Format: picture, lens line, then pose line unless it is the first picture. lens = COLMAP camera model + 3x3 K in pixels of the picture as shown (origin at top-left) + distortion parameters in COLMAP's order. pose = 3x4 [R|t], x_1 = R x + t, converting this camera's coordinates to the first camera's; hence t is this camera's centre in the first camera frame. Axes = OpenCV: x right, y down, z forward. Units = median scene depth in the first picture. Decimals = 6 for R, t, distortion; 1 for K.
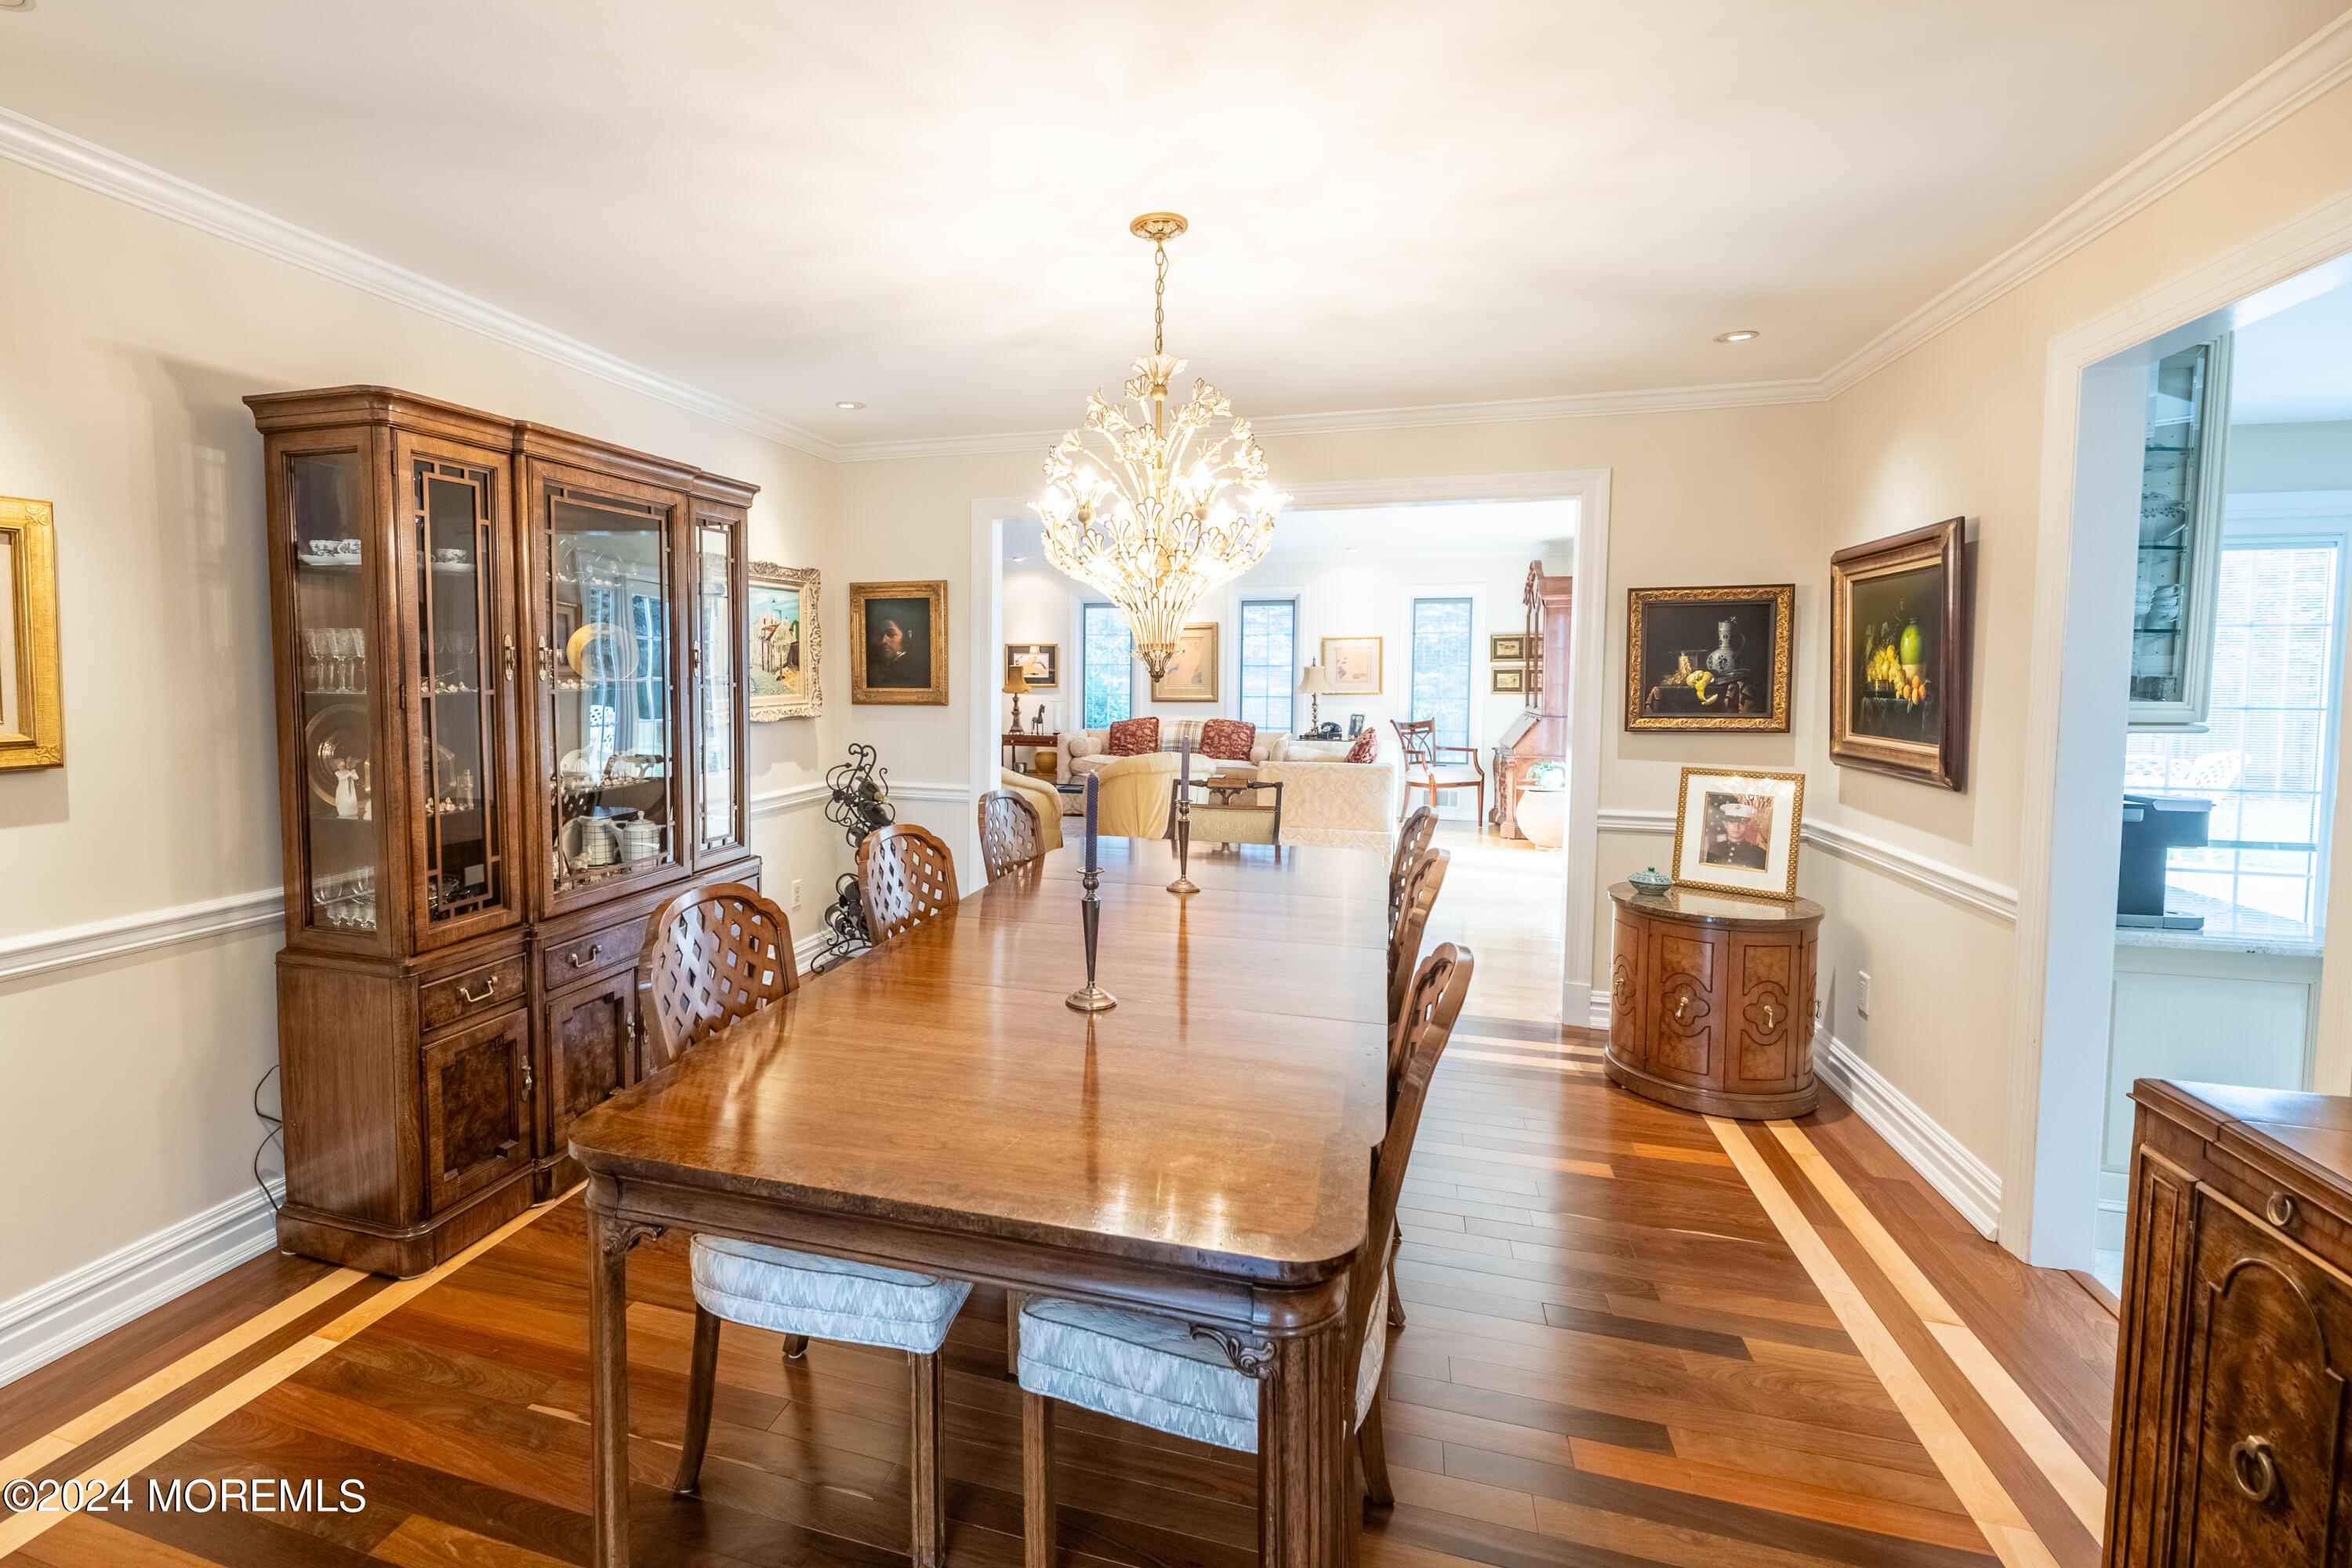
lens RADIAL K [[1043.5, 0, 1079.6], [0, 1043.5, 729.8], [0, 0, 1]] dist [0.000636, -0.002279]
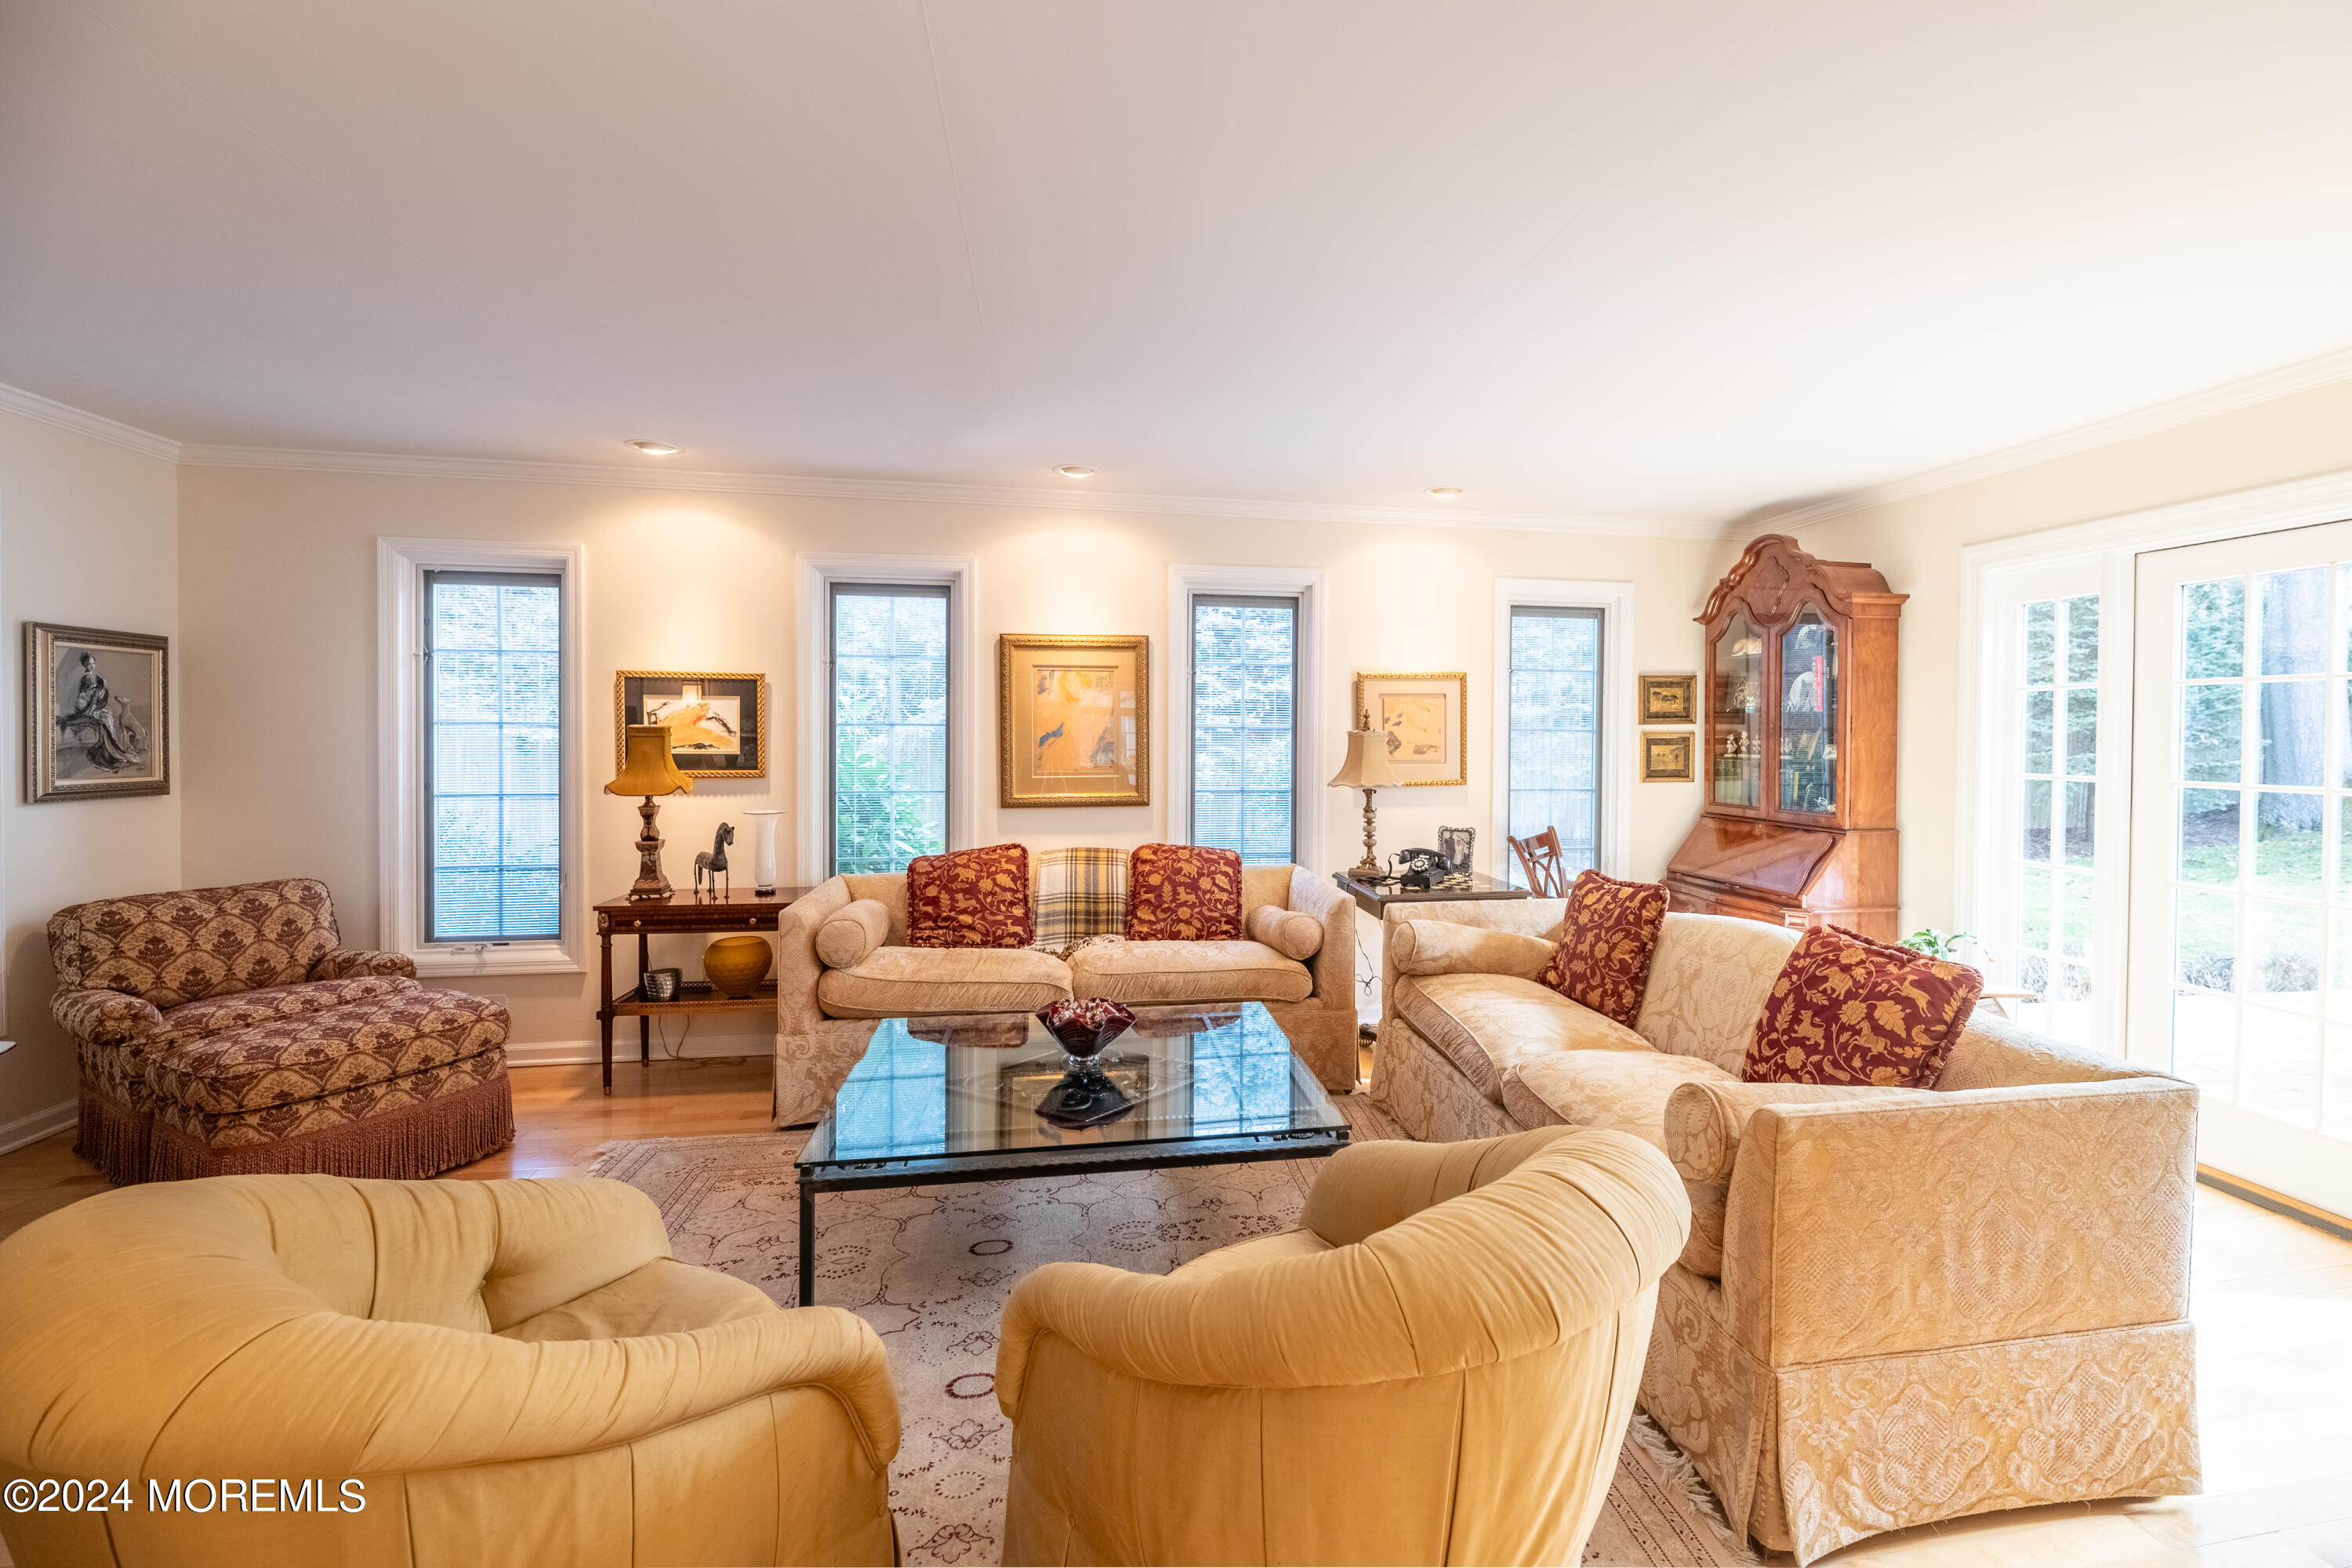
lens RADIAL K [[955.0, 0, 1213.7], [0, 955.0, 754.1], [0, 0, 1]] dist [-0.002493, -0.000909]
pose [[0.892464, -0.004958, 0.451091, -0.122754], [0.022106, 0.999219, -0.032753, -0.125609], [-0.450576, 0.039203, 0.891877, 2.163338]]
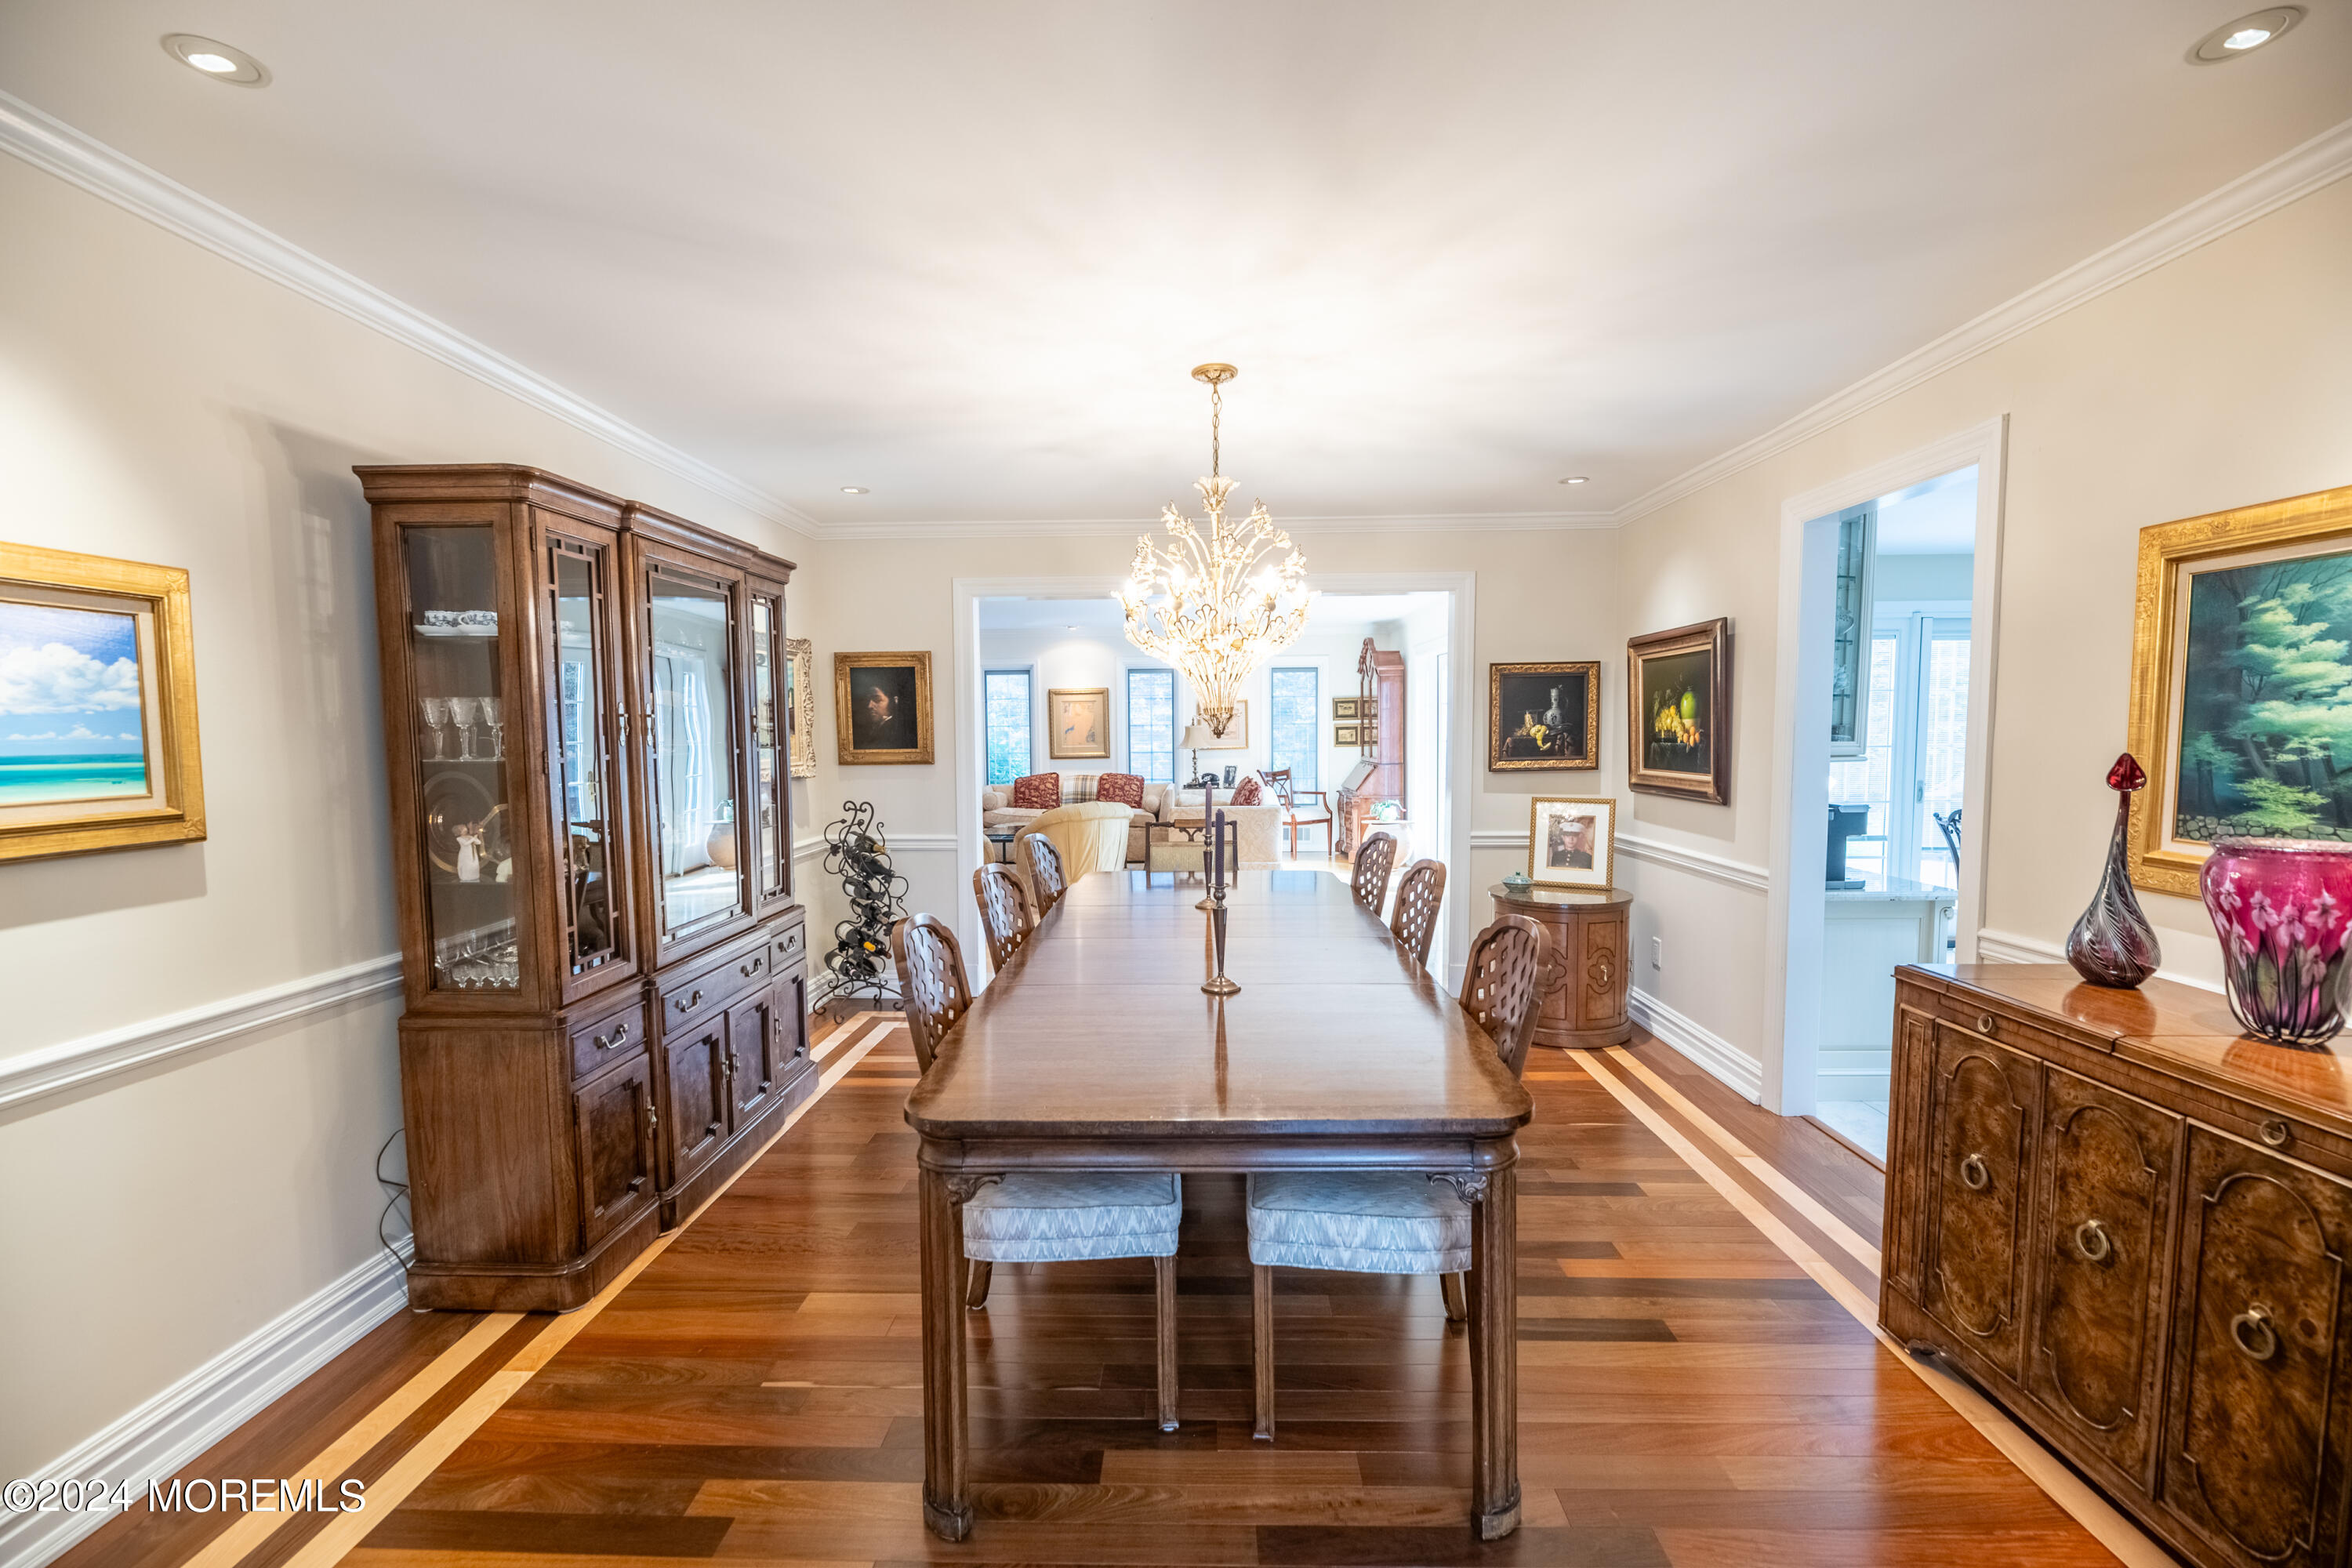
lens RADIAL K [[955.0, 0, 1179.7], [0, 955.0, 798.8], [0, 0, 1]] dist [-0.002493, -0.000909]
pose [[0.962915, -0.031626, 0.267945, -0.266837], [0.027849, 0.999452, 0.017884, 0.004889], [-0.268364, -0.009759, 0.963268, -0.087650]]
